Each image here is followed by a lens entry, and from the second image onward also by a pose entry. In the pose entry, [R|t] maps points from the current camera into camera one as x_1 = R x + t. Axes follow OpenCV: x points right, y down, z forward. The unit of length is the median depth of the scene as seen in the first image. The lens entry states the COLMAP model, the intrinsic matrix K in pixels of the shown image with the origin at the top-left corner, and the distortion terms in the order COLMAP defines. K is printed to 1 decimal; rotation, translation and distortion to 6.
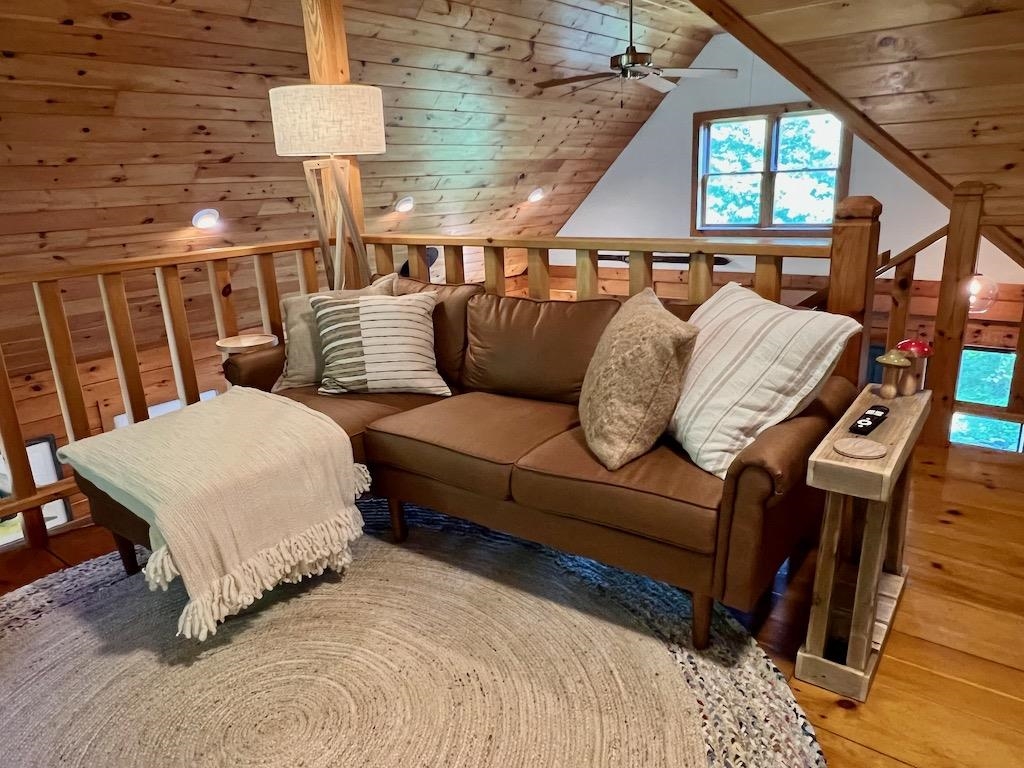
lens RADIAL K [[714.0, 0, 512.0], [0, 714.0, 384.0], [0, 0, 1]] dist [0.001869, 0.000869]
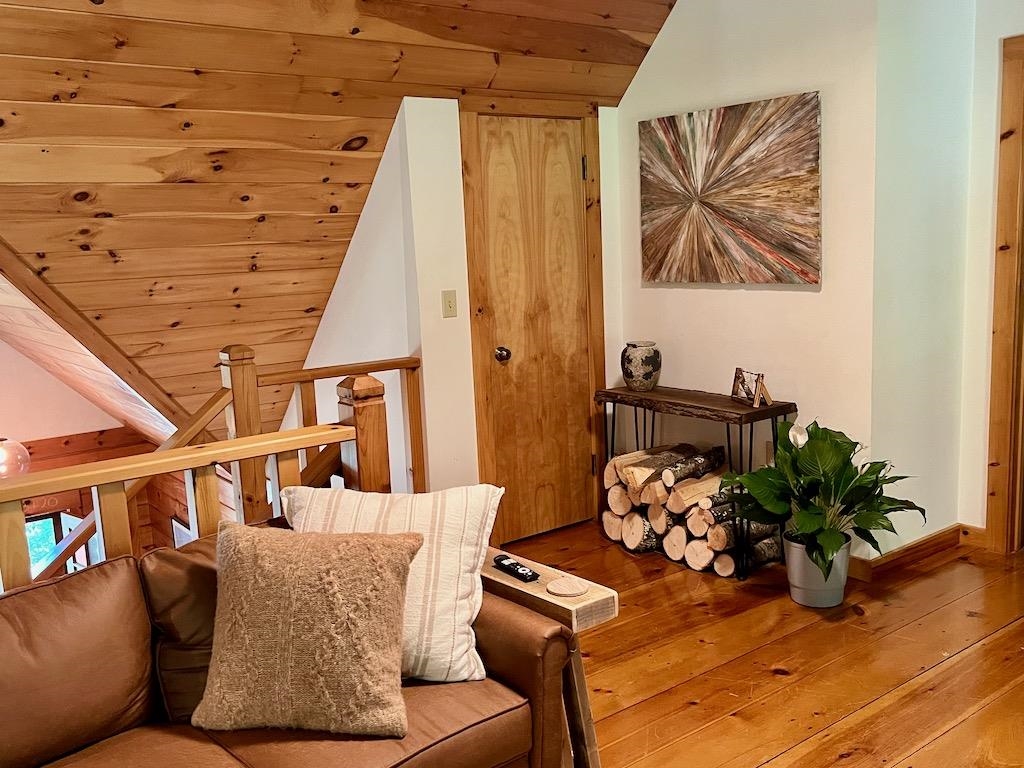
lens RADIAL K [[946.3, 0, 513.0], [0, 946.3, 390.1], [0, 0, 1]] dist [0.021581, -0.008106]
pose [[0.237274, -0.123849, 0.963516, -0.401003], [0.304636, 0.951296, 0.047259, -0.129222], [-0.922441, 0.282308, 0.263447, 0.243986]]
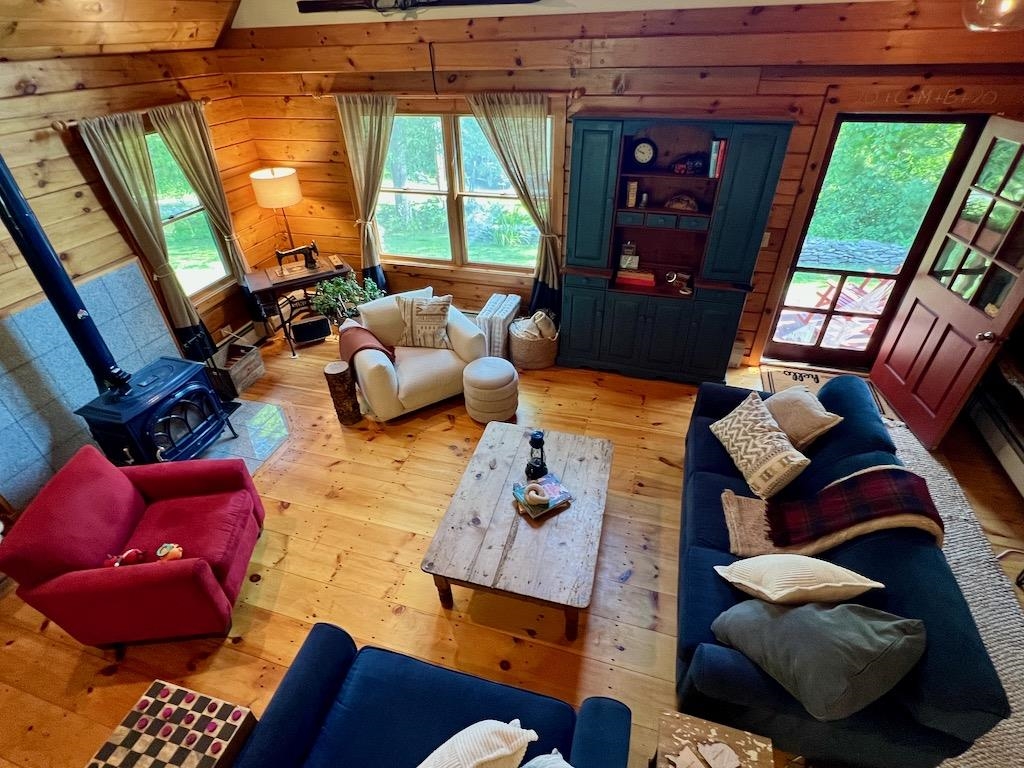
lens RADIAL K [[512.5, 0, 512.0], [0, 512.5, 384.0], [0, 0, 1]] dist [-0.003858, 0.000557]
pose [[0.928989, -0.201075, 0.310721, 0.153699], [0.090078, 0.937139, 0.337130, -0.013233], [-0.358977, -0.285201, 0.888705, 1.135980]]
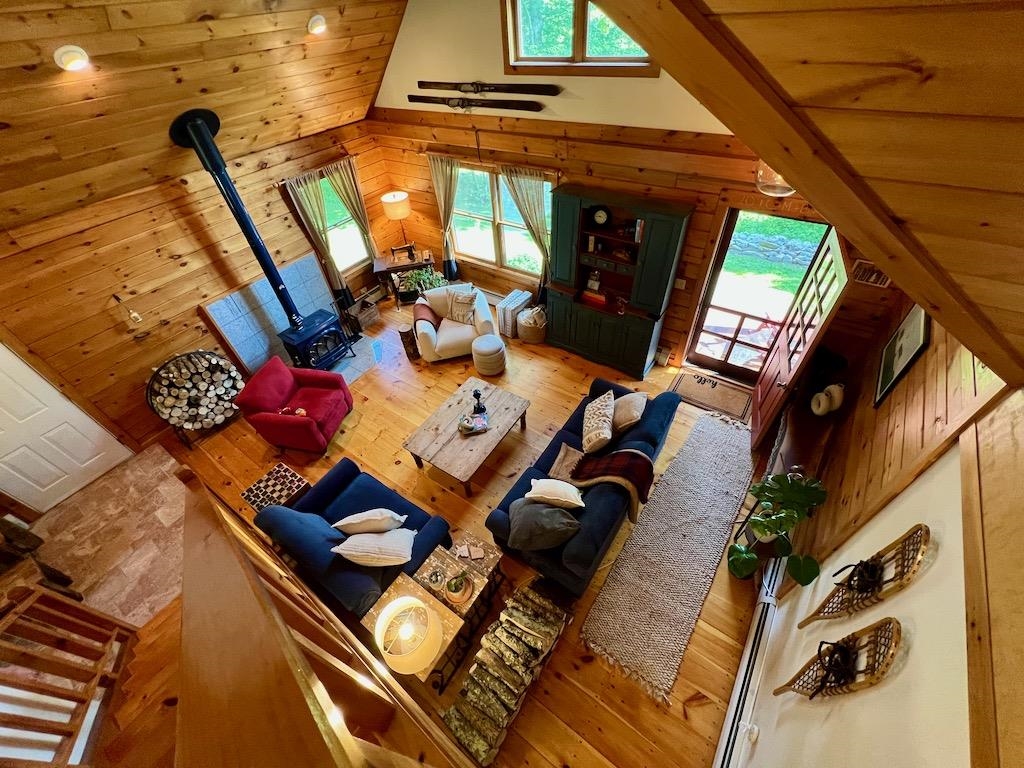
lens RADIAL K [[411.9, 0, 509.5], [0, 411.9, 381.8], [0, 0, 1]] dist [0.001036, -0.000306]
pose [[0.997727, -0.063000, 0.023911, 0.490475], [0.044385, 0.881415, 0.470254, -0.240768], [-0.050701, -0.468123, 0.882207, 0.777733]]
